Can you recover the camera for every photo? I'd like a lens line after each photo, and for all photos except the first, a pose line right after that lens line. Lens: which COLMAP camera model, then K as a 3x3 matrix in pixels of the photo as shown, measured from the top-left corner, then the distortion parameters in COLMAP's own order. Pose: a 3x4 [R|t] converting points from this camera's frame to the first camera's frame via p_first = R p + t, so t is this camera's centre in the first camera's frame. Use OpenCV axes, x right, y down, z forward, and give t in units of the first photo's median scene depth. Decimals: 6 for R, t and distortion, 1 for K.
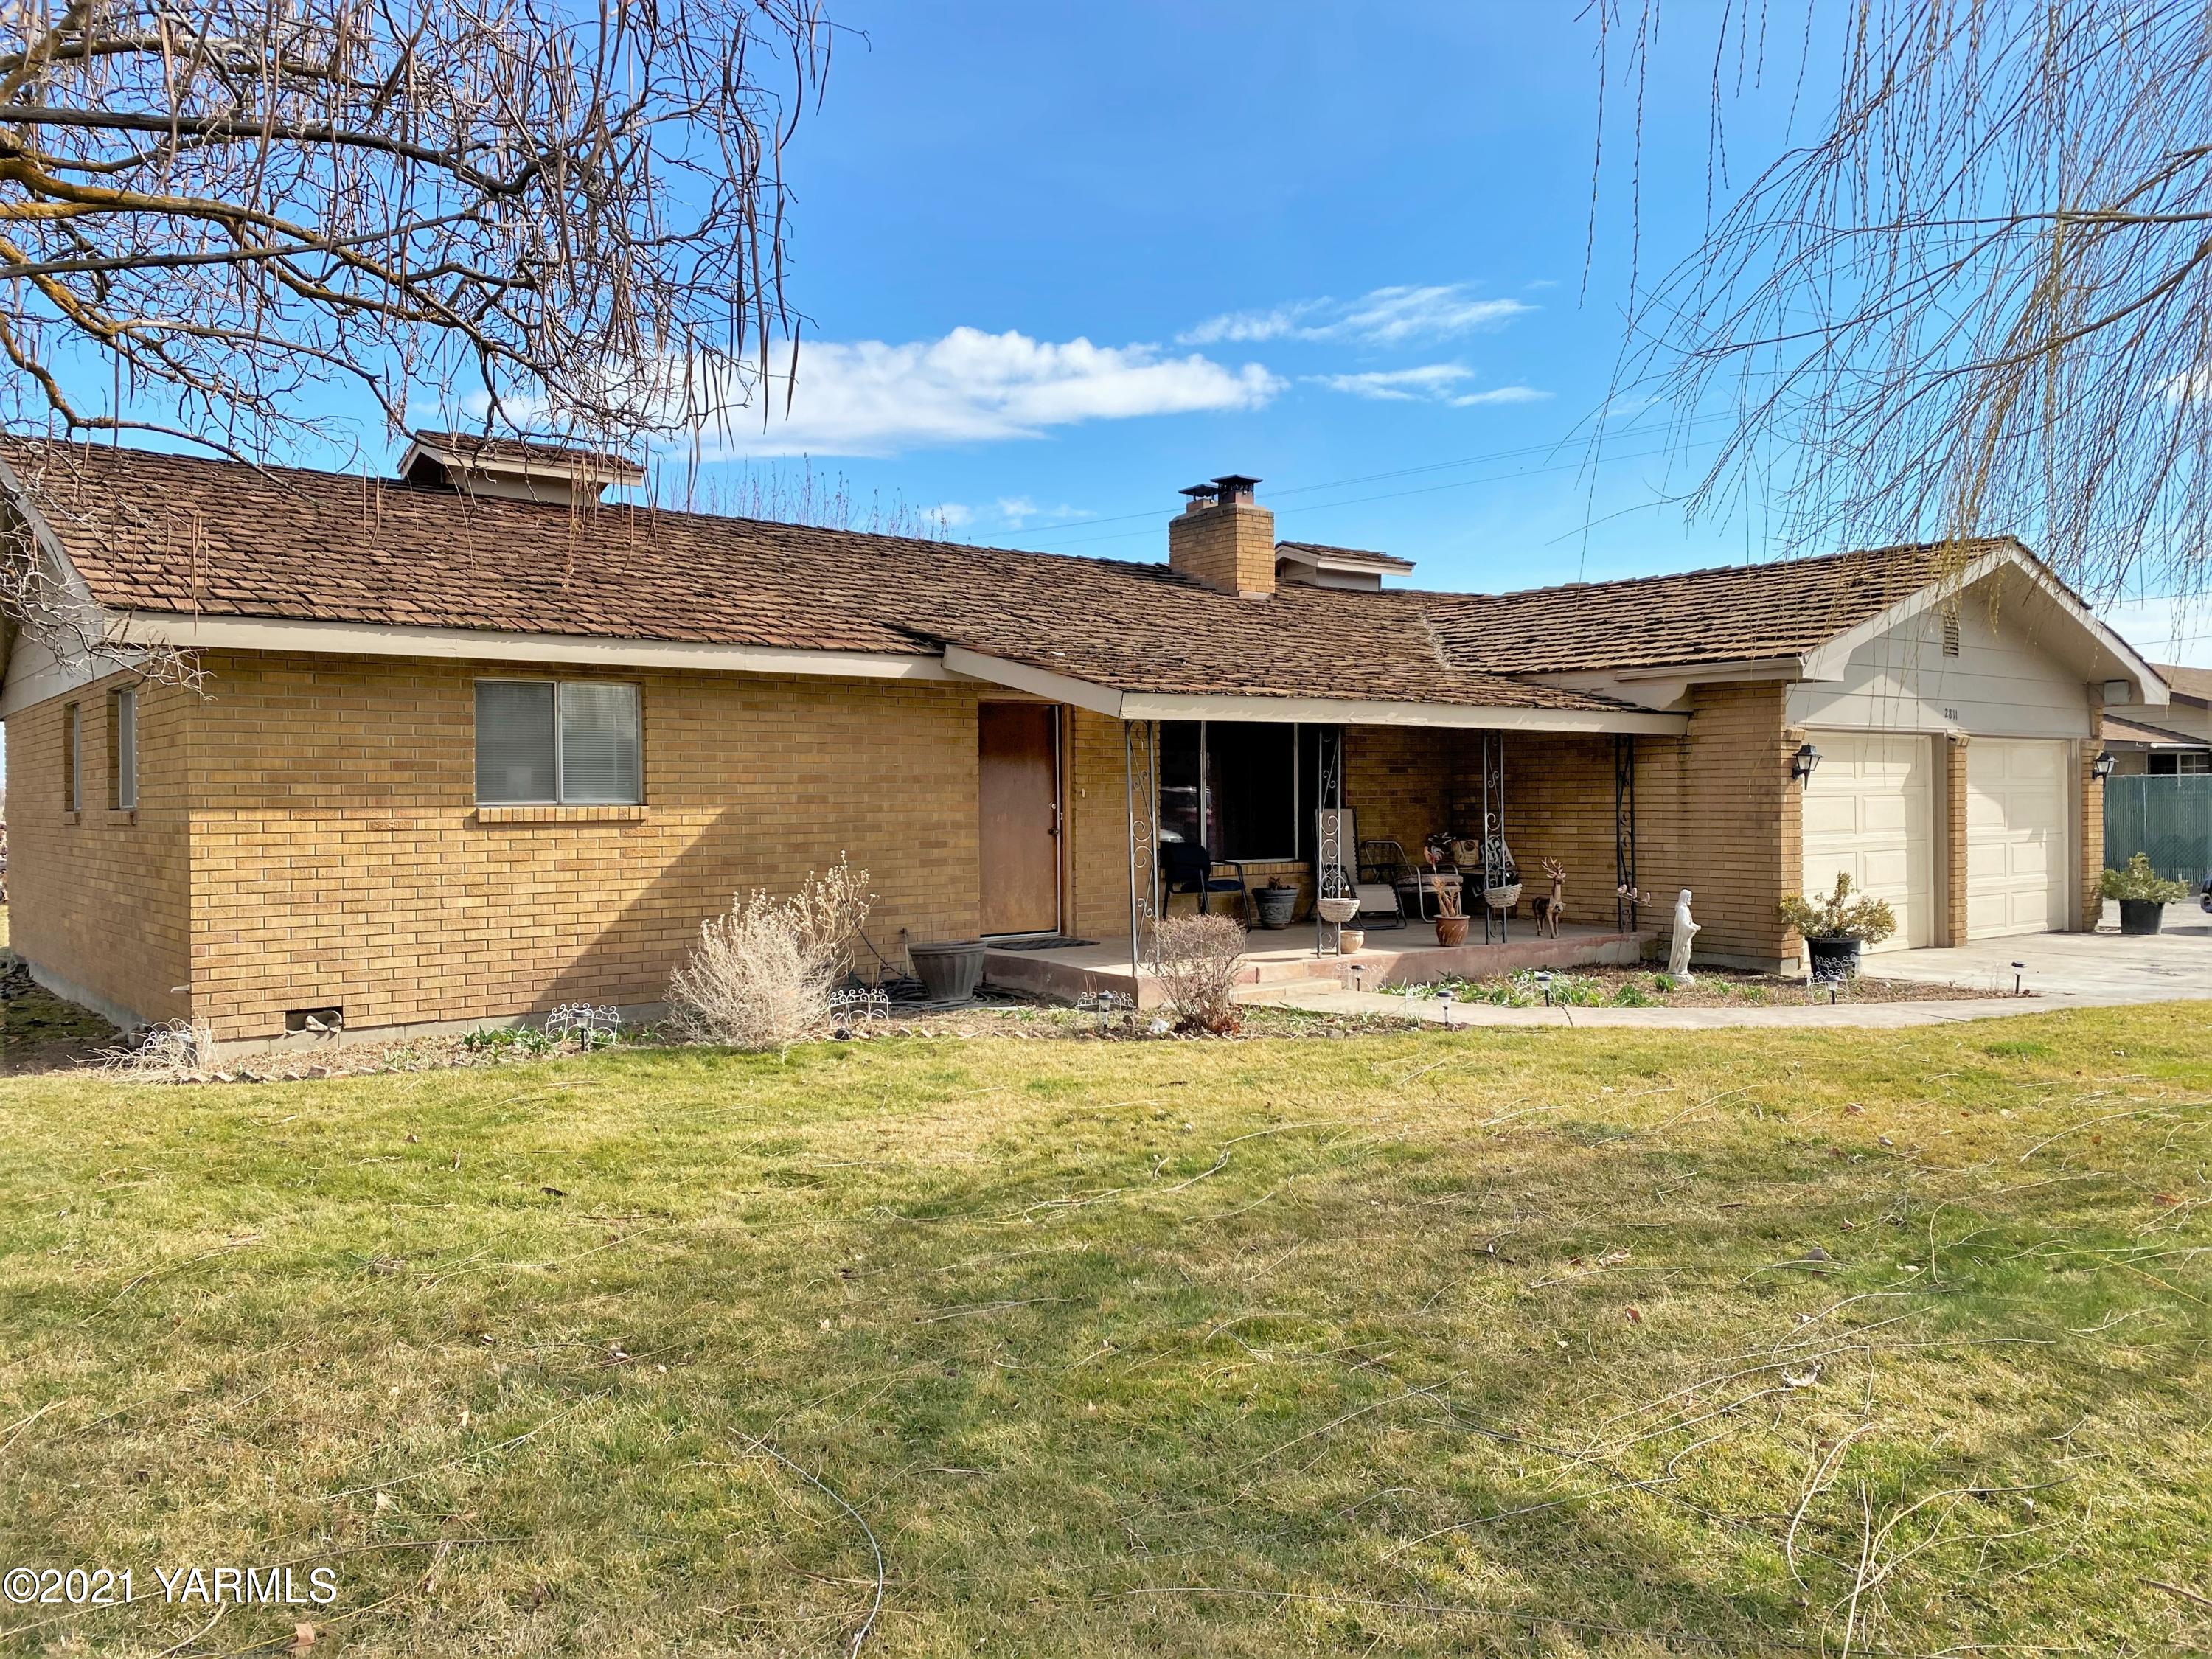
lens RADIAL K [[1742.8, 0, 1098.8], [0, 1742.8, 783.1], [0, 0, 1]] dist [0.032108, 0.004260]
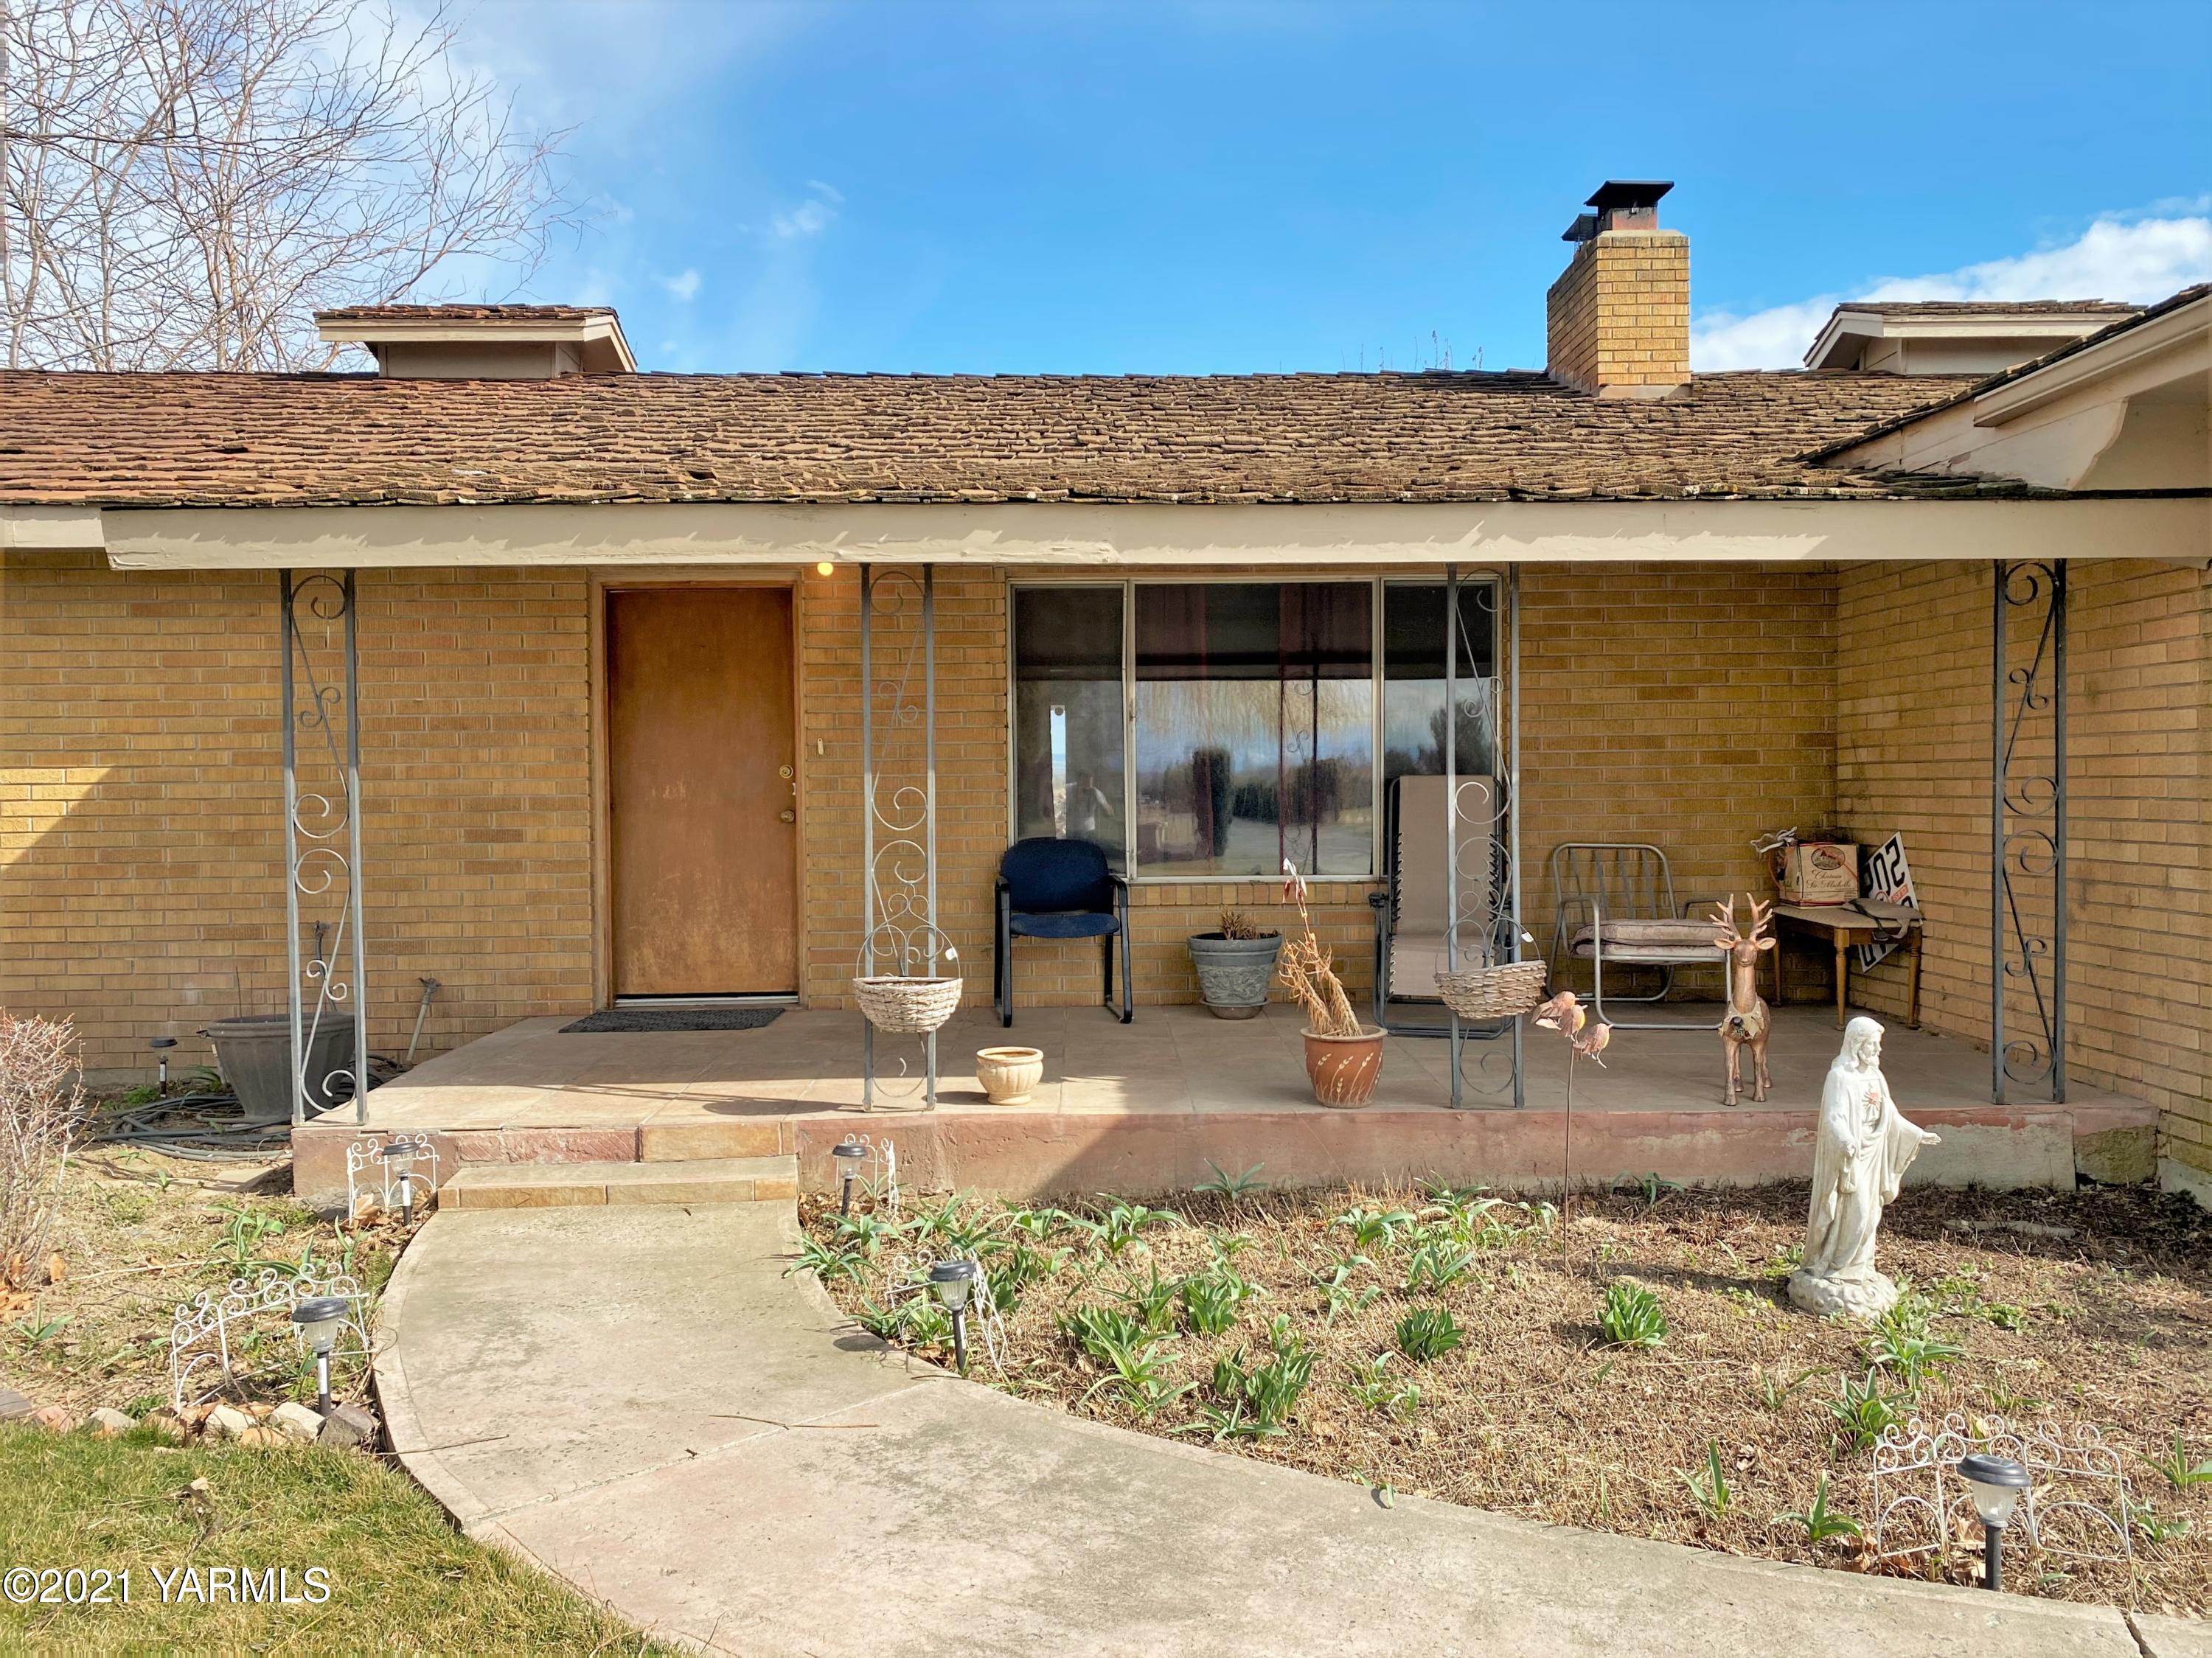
lens RADIAL K [[1742.6, 0, 1098.8], [0, 1742.6, 782.6], [0, 0, 1]] dist [0.032108, 0.004260]
pose [[0.766724, -0.015519, -0.641789, 0.433914], [0.006444, 0.999843, -0.016479, 0.028038], [0.641945, 0.008499, 0.766704, 0.677725]]
